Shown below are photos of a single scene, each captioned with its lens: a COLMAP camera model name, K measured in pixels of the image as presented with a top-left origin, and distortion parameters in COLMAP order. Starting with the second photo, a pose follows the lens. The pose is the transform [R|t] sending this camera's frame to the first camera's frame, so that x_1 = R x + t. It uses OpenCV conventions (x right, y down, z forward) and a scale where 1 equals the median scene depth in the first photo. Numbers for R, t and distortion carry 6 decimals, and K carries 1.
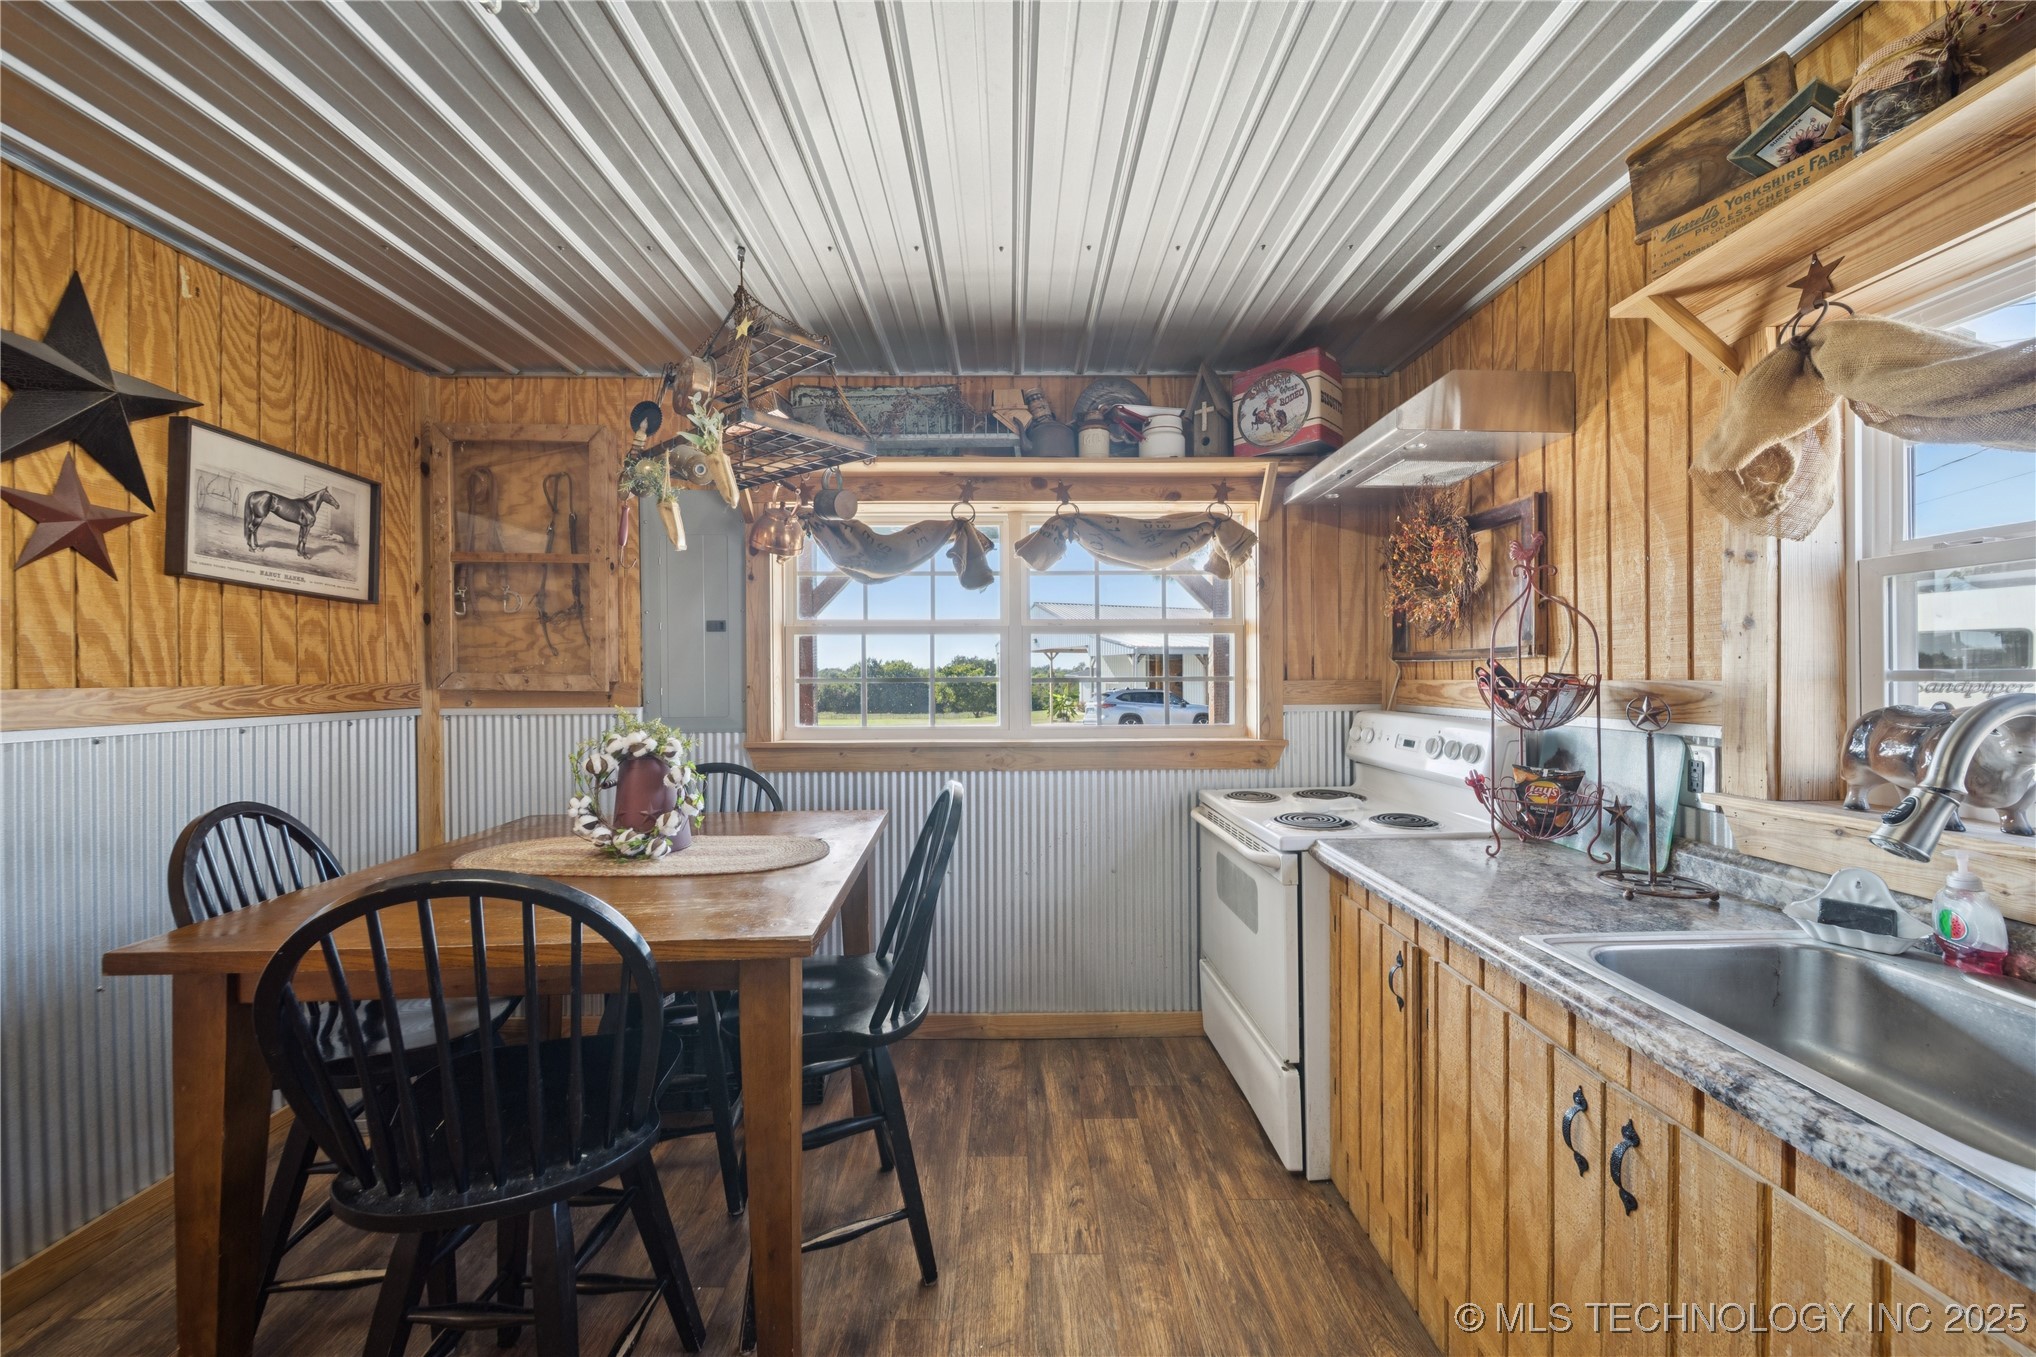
lens RADIAL K [[715.7, 0, 1018.9], [0, 715.7, 675.0], [0, 0, 1]] dist [0.001557, -0.001403]
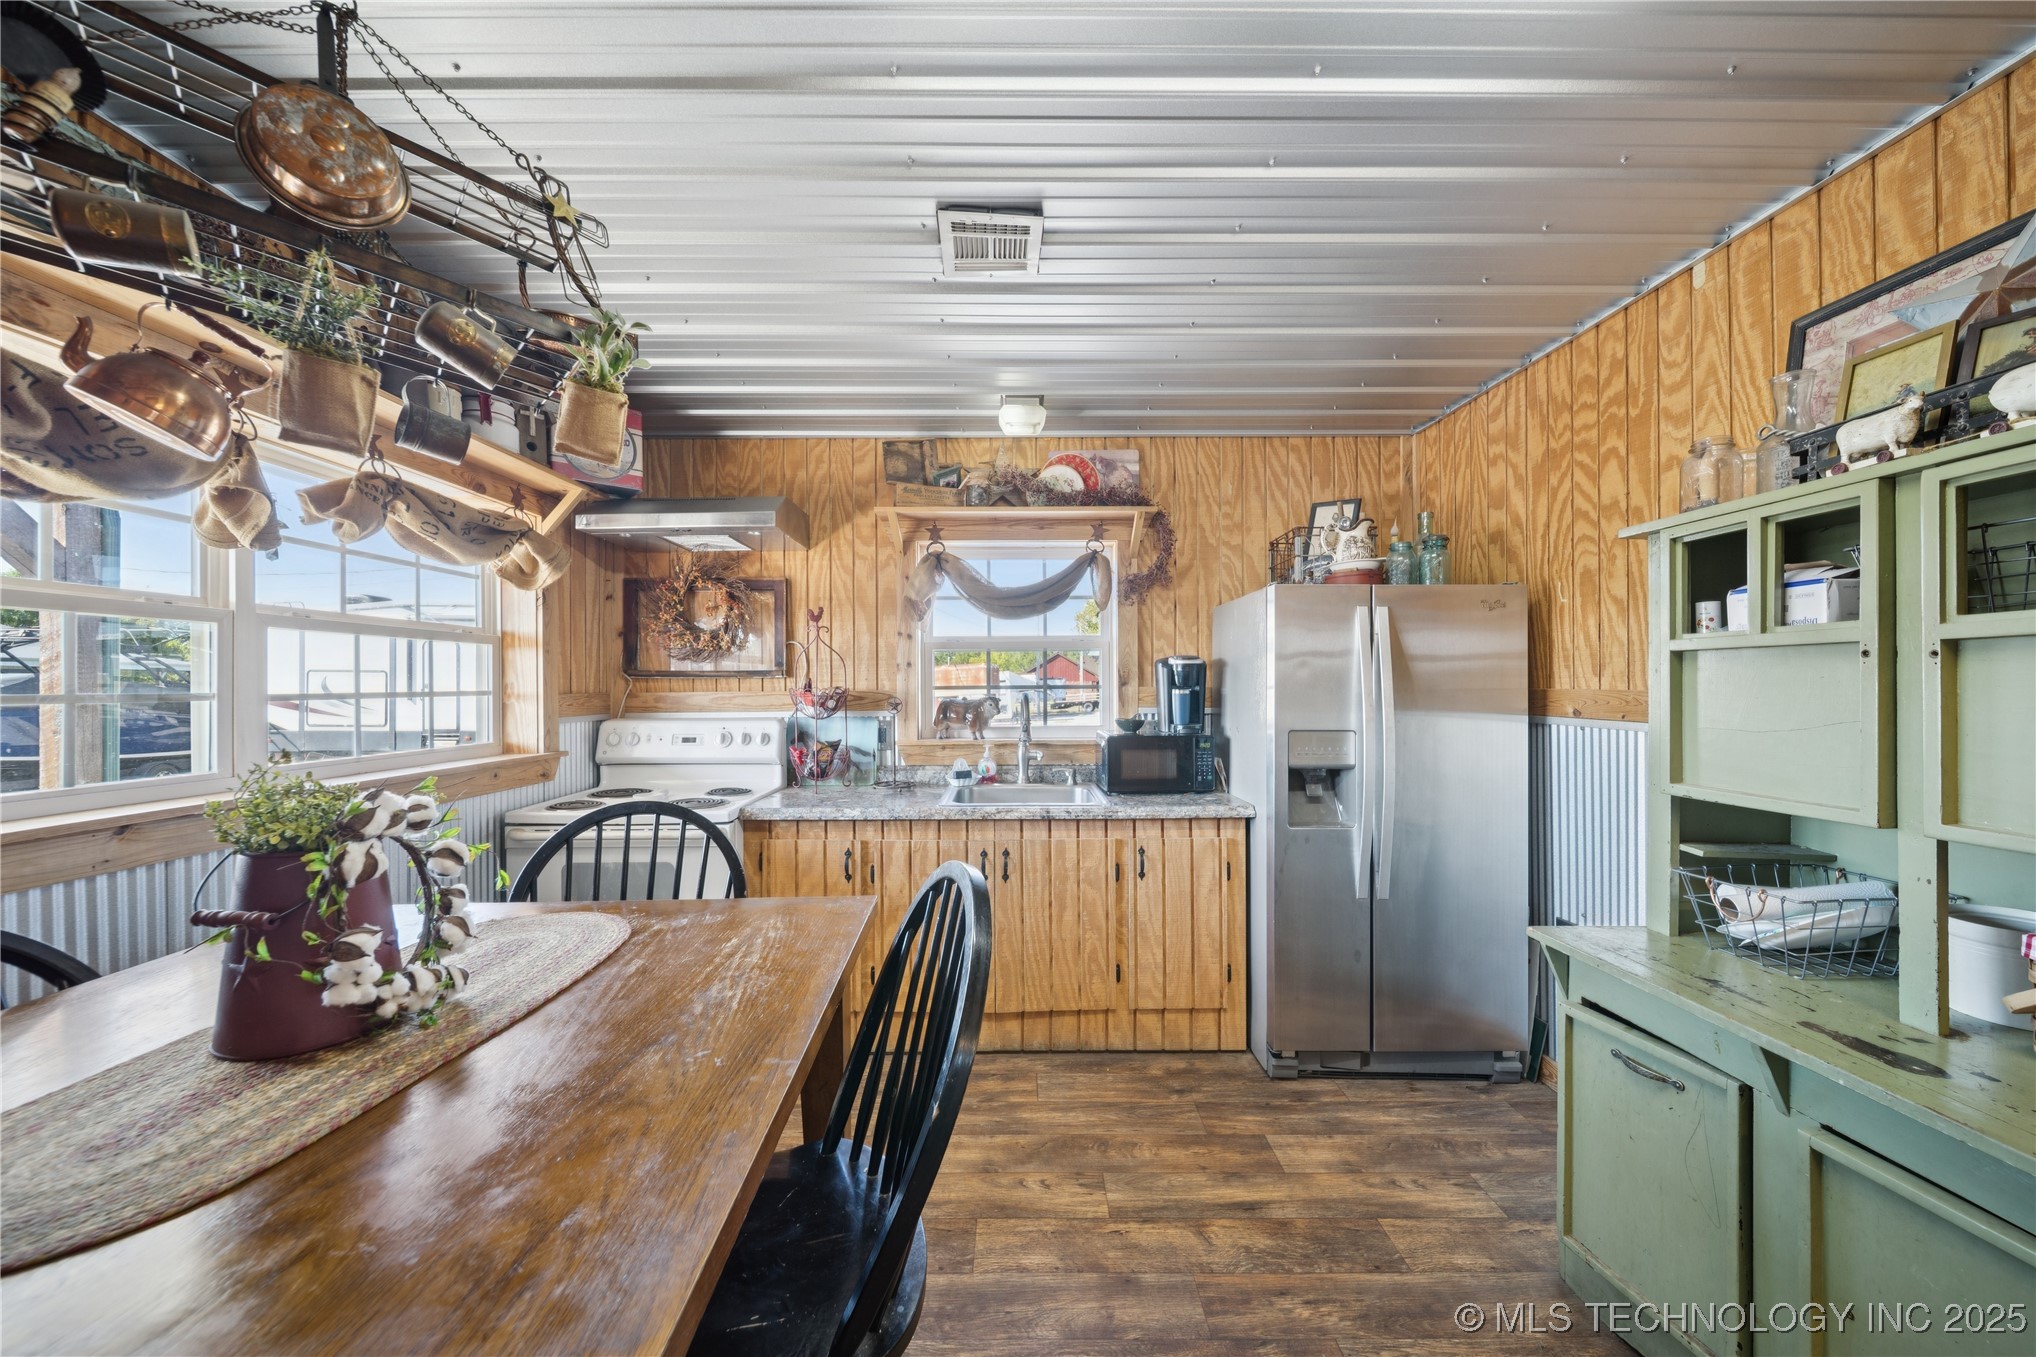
lens RADIAL K [[718.5, 0, 1020.1], [0, 718.5, 682.3], [0, 0, 1]] dist [0.000102, -0.000259]
pose [[0.003773, 0.008747, 0.999955, -0.731140], [0.003596, 0.999955, -0.008761, 0.002298], [-0.999986, 0.003629, 0.003742, 0.353804]]
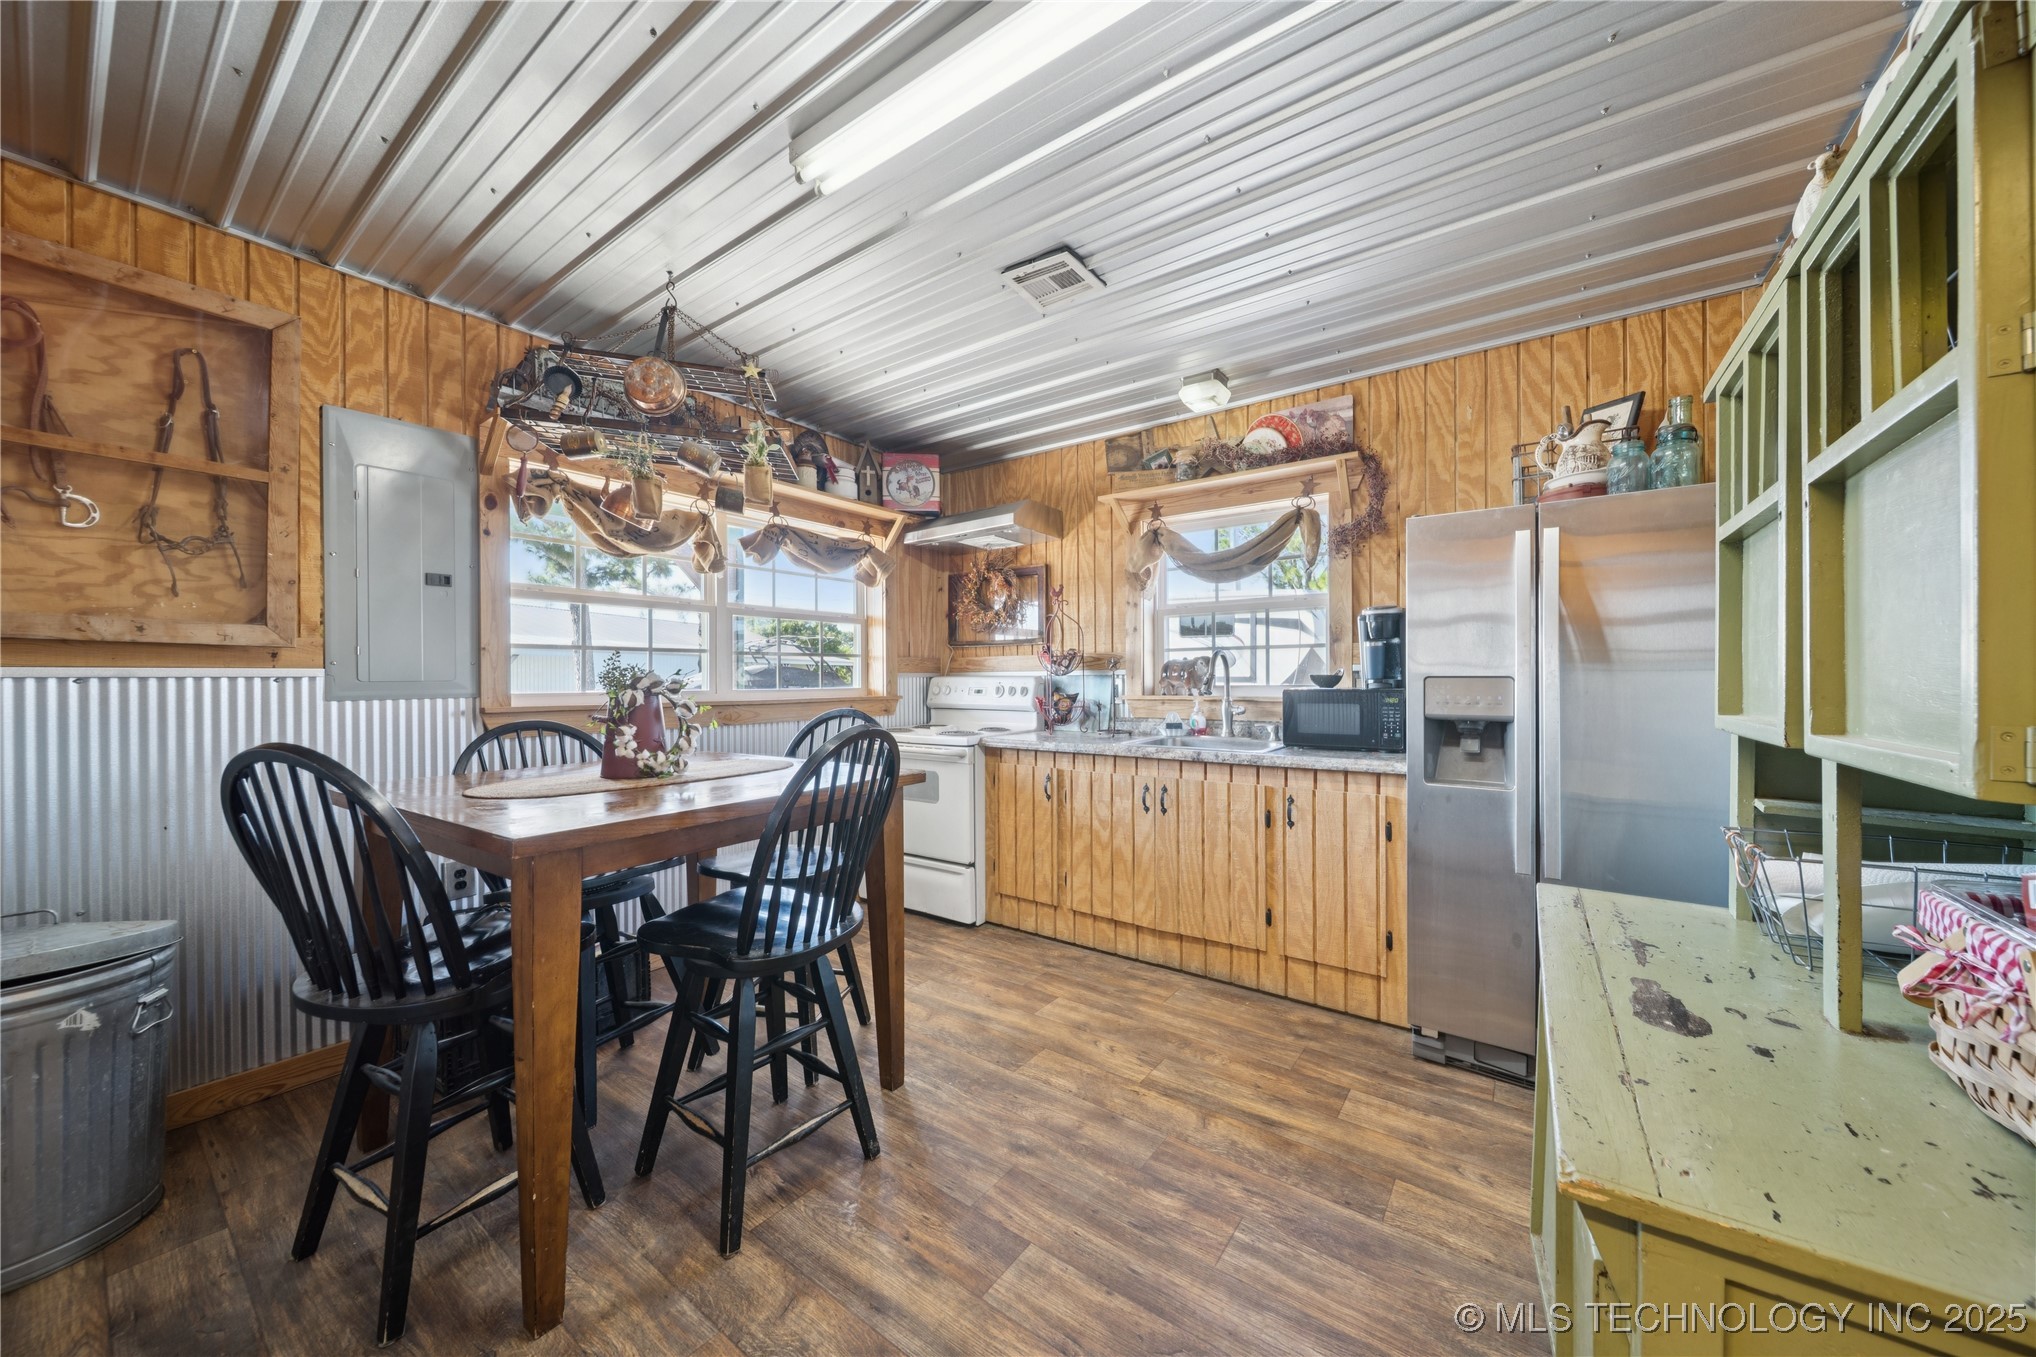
lens RADIAL K [[715.7, 0, 1018.9], [0, 715.7, 675.0], [0, 0, 1]] dist [0.001557, -0.001403]
pose [[0.598158, 0.005801, 0.801357, -0.763930], [0.001591, 0.999963, -0.008426, 0.064942], [-0.801377, 0.006315, 0.598127, -0.134731]]
